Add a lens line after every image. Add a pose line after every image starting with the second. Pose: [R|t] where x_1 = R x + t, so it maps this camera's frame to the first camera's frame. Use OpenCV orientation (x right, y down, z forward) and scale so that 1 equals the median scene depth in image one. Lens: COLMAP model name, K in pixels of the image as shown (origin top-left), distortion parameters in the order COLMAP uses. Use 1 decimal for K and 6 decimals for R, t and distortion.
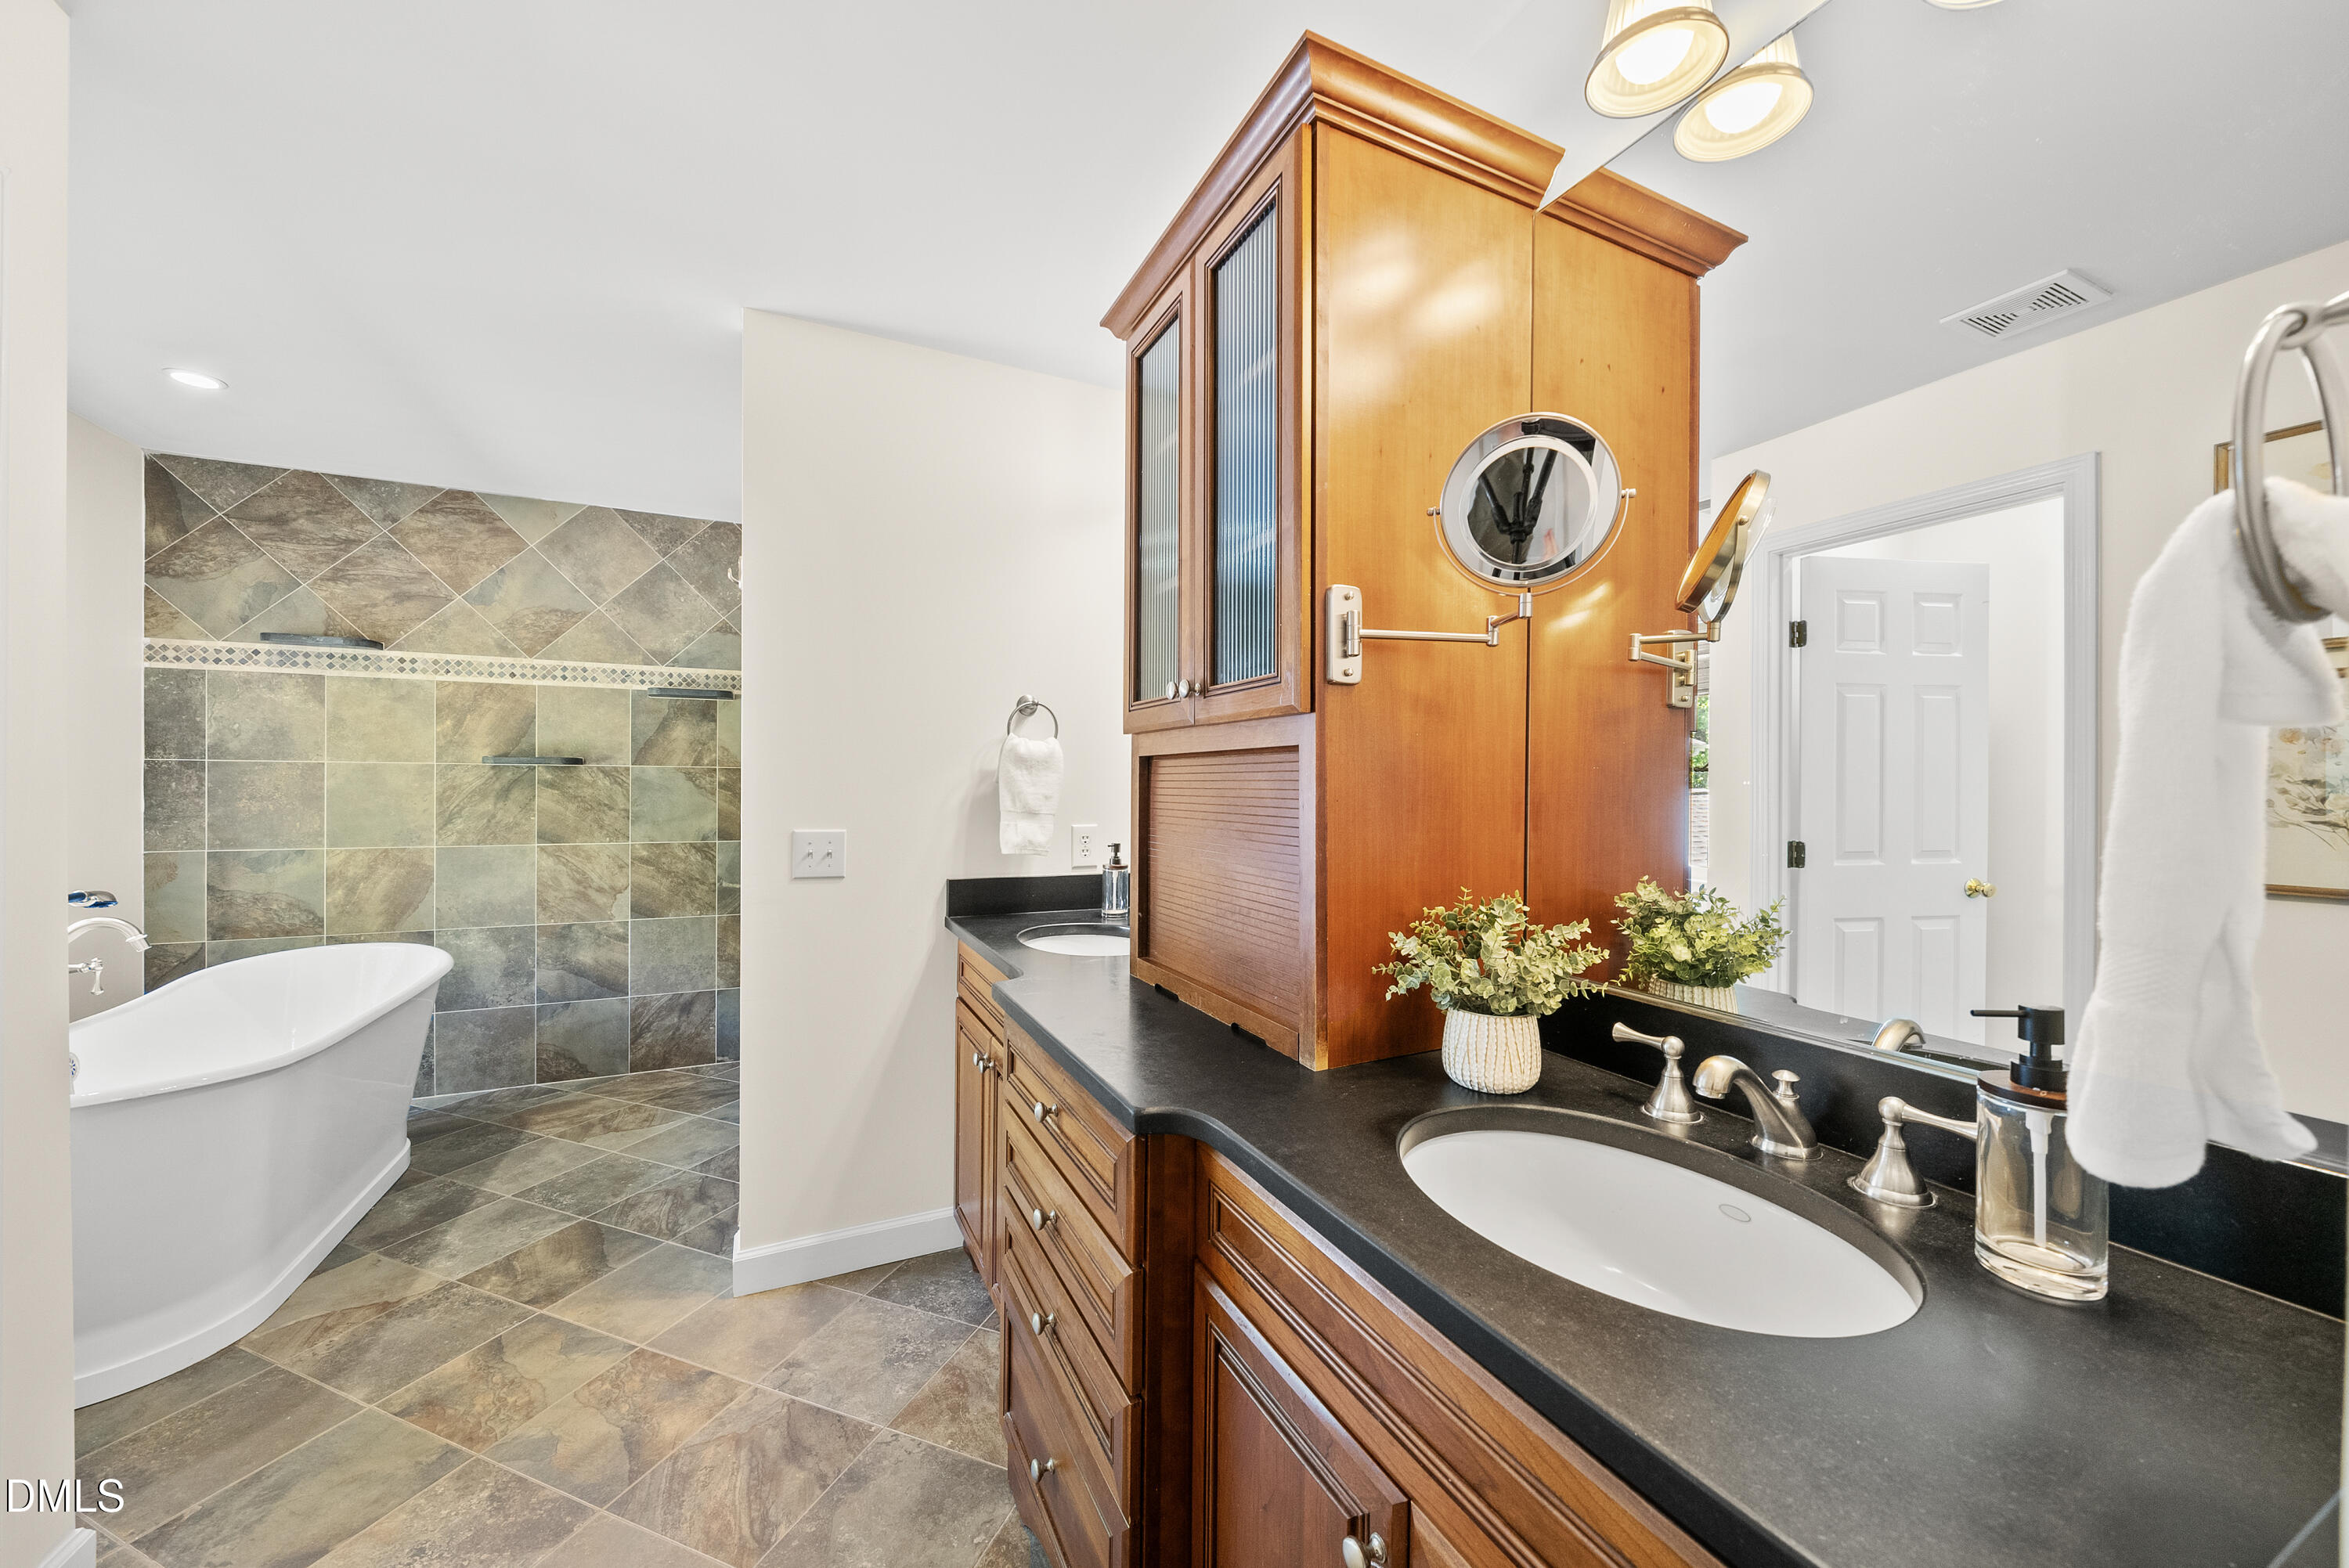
lens RADIAL K [[884.4, 0, 1190.1], [0, 884.4, 790.2], [0, 0, 1]] dist [0.000234, -0.000826]
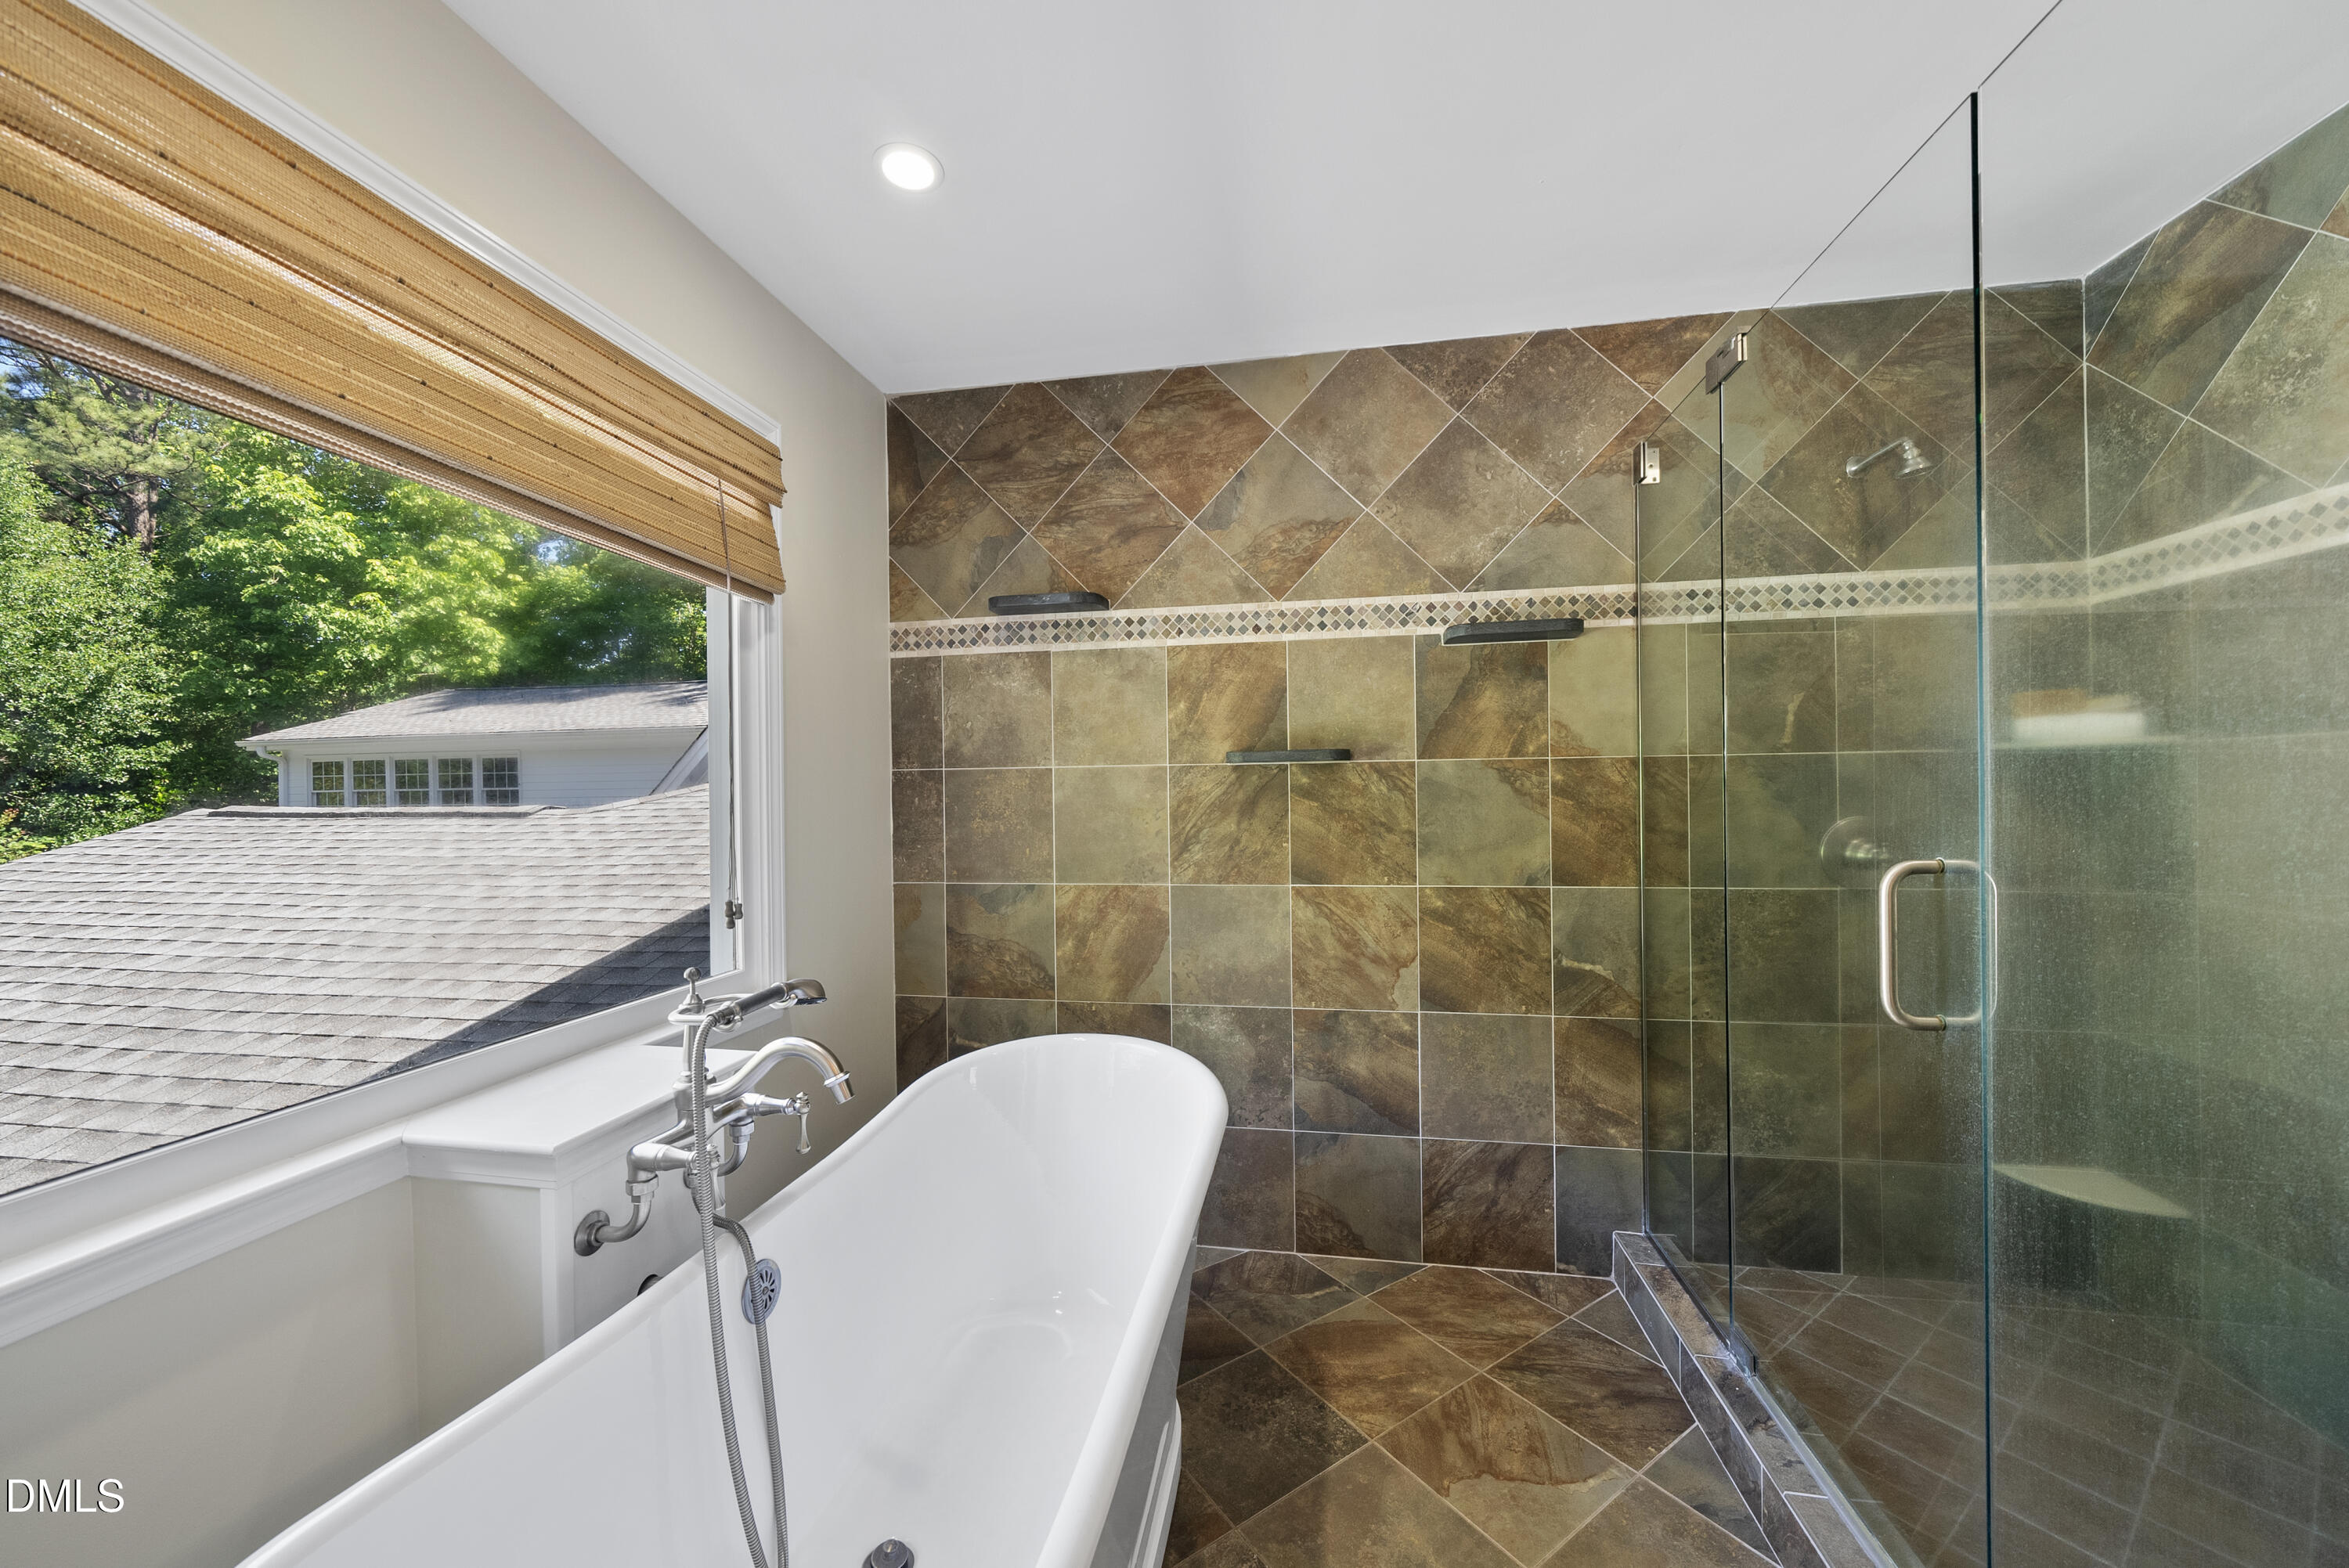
lens RADIAL K [[884.4, 0, 1168.3], [0, 884.4, 792.2], [0, 0, 1]] dist [0.000234, -0.000826]
pose [[0.814764, -0.016662, -0.579553, -0.446935], [0.016341, 0.999850, -0.005773, -0.004821], [0.579562, -0.004767, 0.814914, 0.429224]]
